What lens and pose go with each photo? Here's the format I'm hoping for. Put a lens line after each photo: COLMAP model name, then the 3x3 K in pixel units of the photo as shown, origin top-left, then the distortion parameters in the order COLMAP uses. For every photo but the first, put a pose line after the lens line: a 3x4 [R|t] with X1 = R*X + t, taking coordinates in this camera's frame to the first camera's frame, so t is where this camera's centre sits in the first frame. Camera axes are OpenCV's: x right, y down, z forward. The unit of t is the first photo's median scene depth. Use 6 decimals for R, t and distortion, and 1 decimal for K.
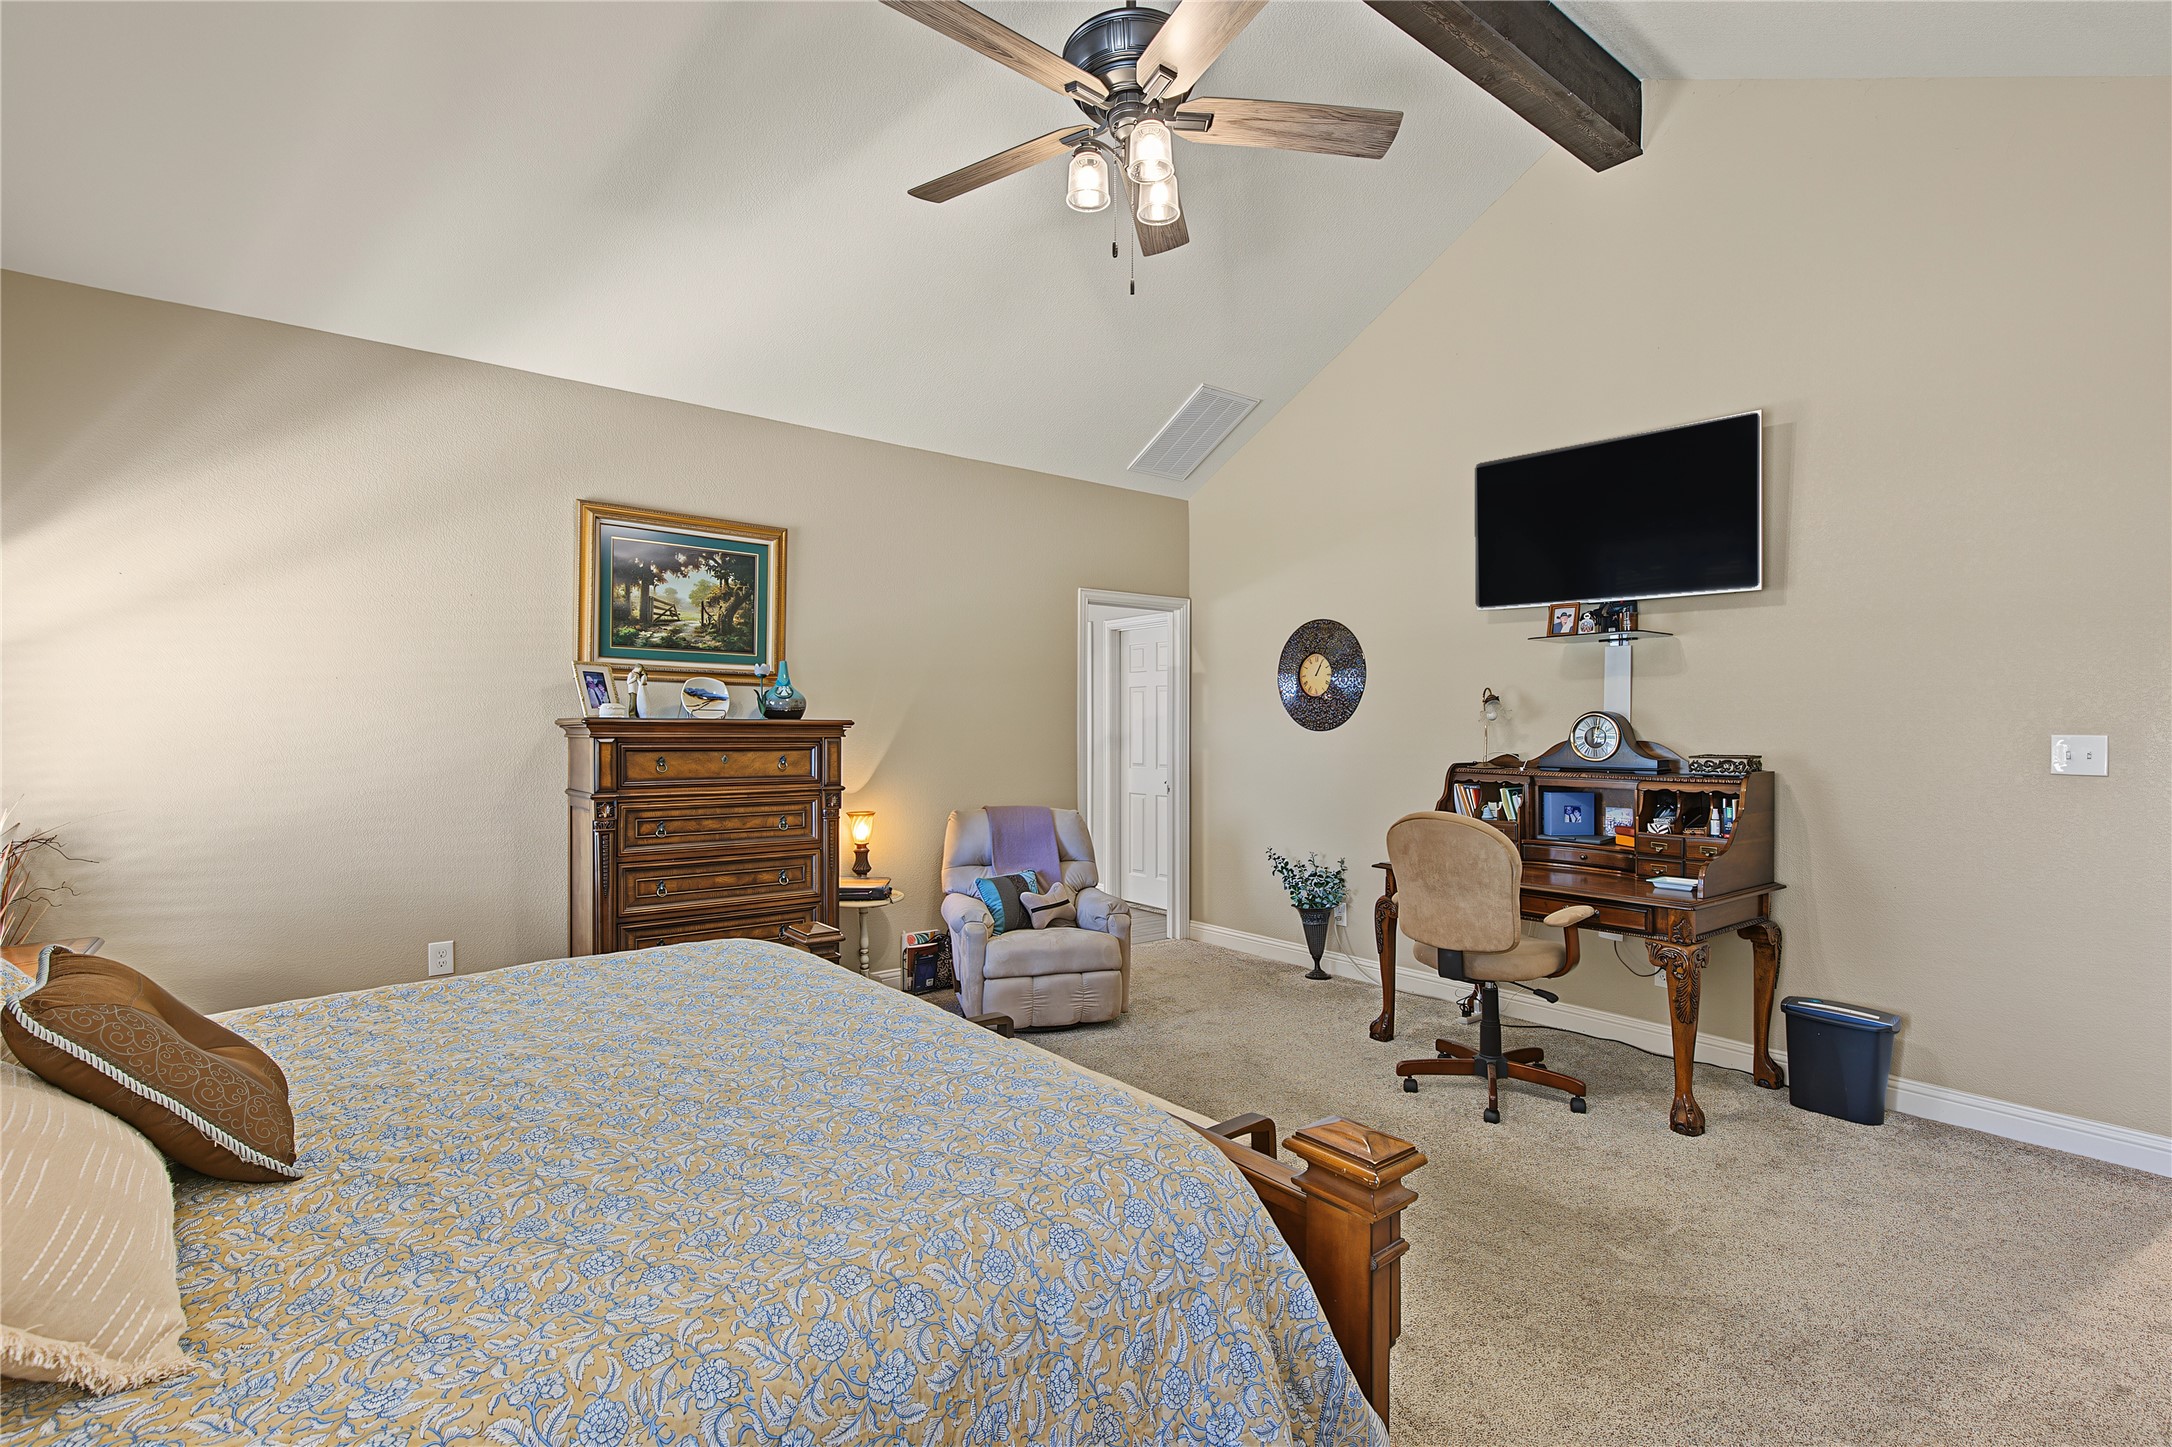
lens RADIAL K [[988.1, 0, 1093.9], [0, 988.1, 734.8], [0, 0, 1]] dist [0.001166, 0.000991]
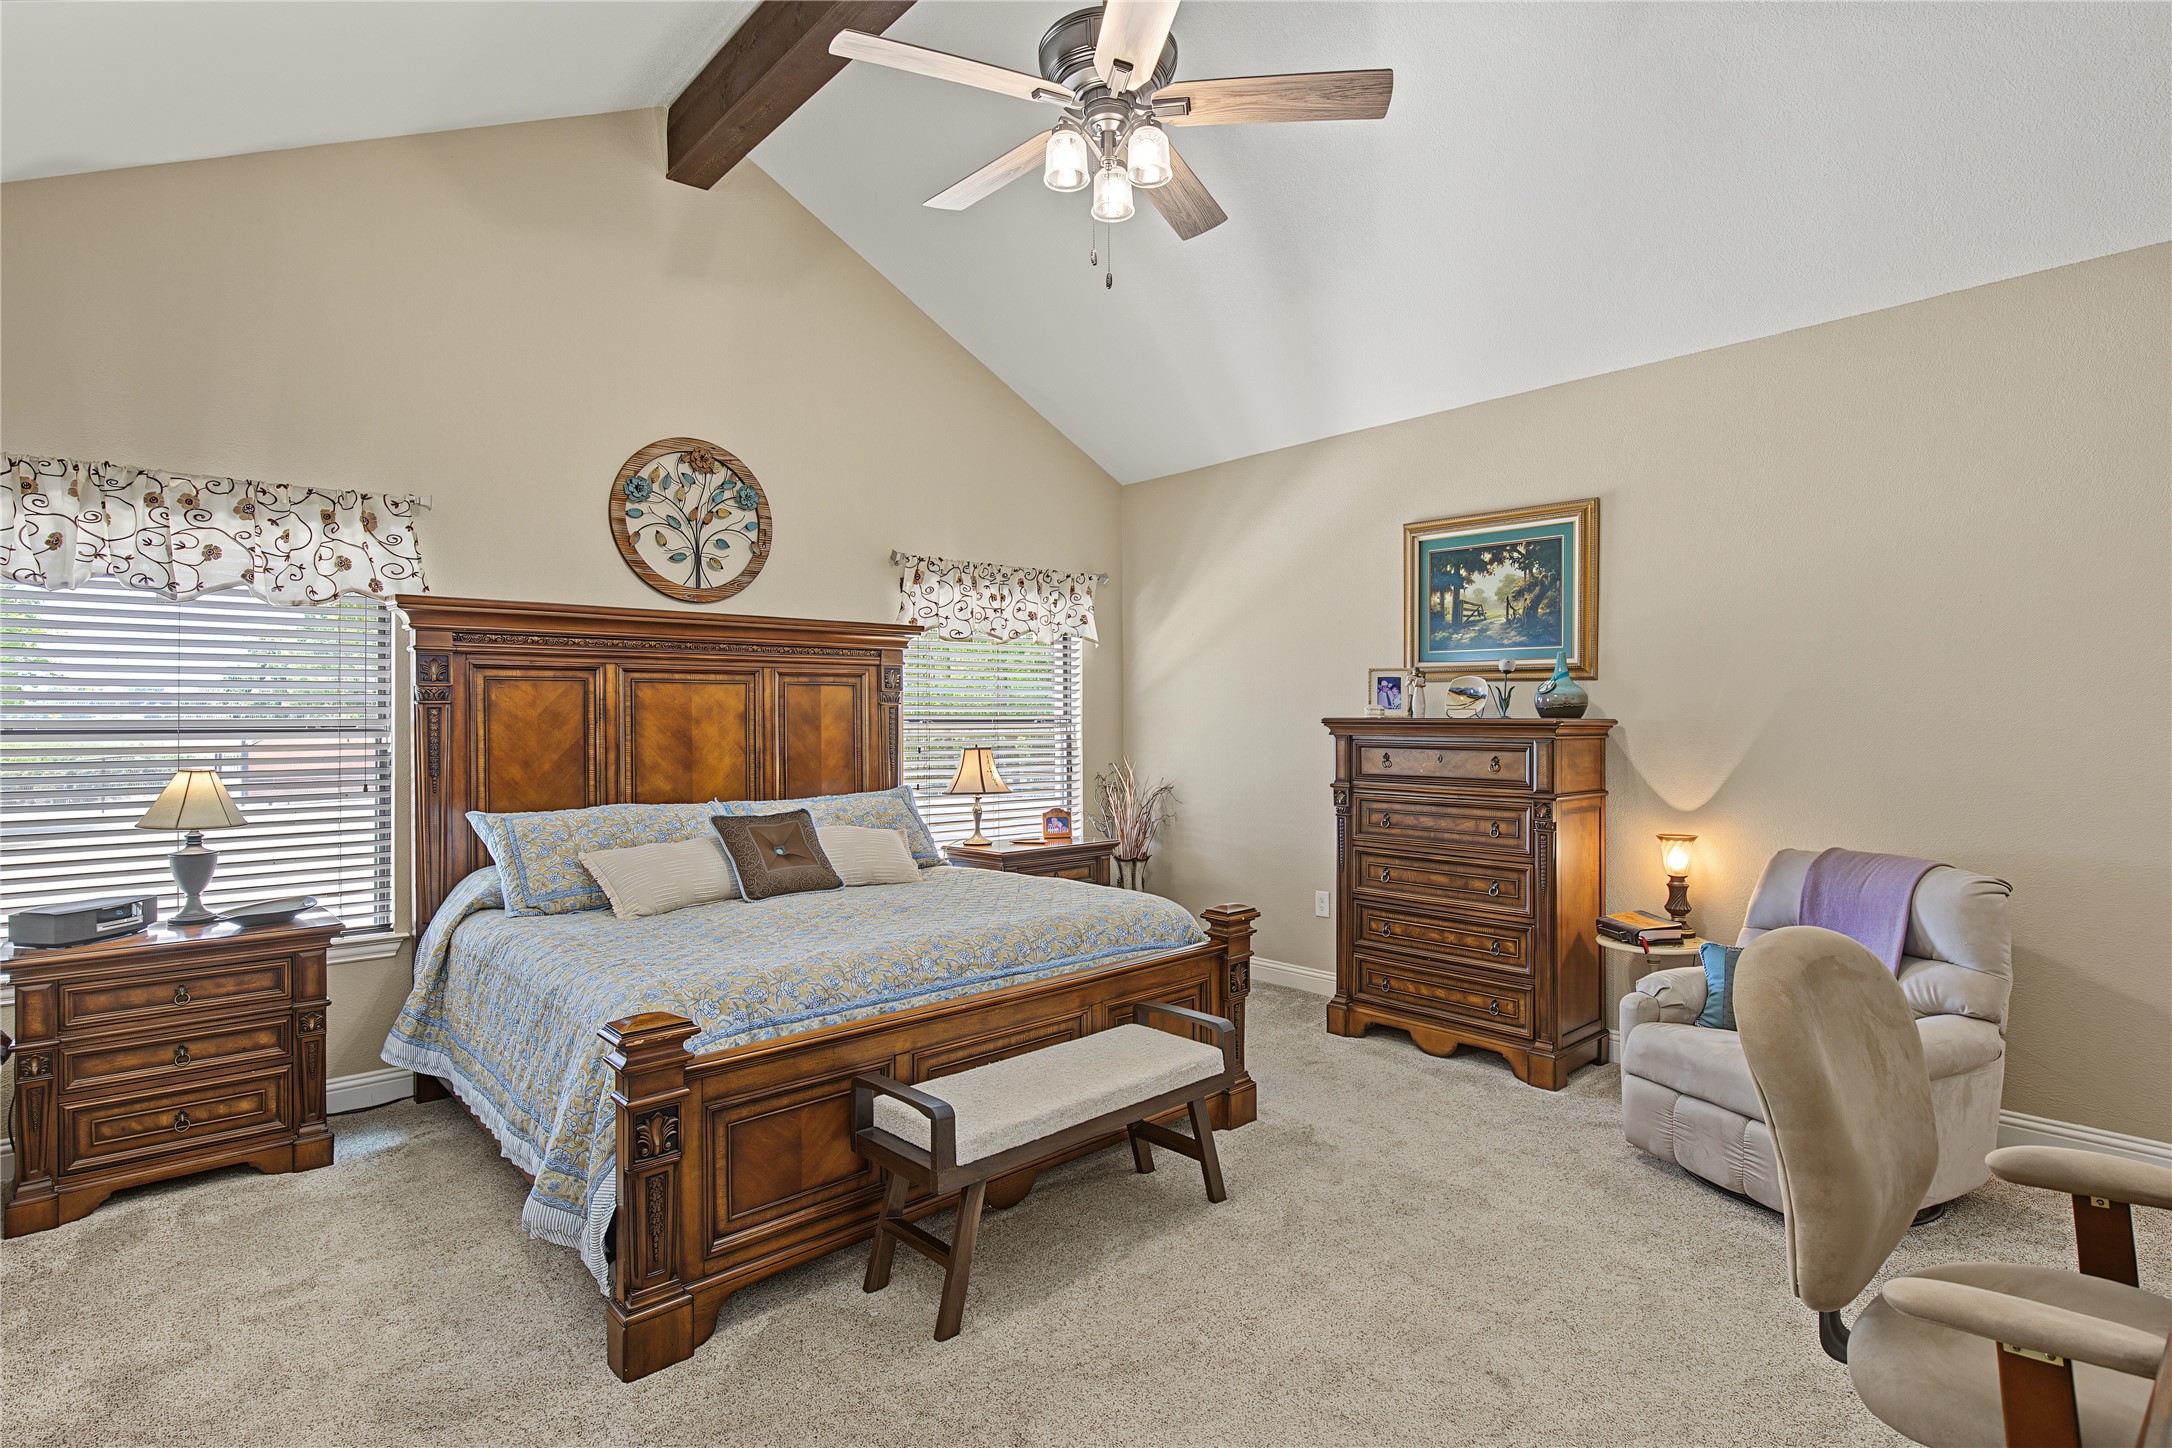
lens RADIAL K [[1071.7, 0, 1093.2], [0, 1071.7, 714.1], [0, 0, 1]] dist [-0.008527, 0.003952]
pose [[0.088097, -0.004697, -0.996101, 0.631417], [-0.005518, 0.999971, -0.005203, -0.011915], [0.996097, 0.005955, 0.088069, 0.514877]]
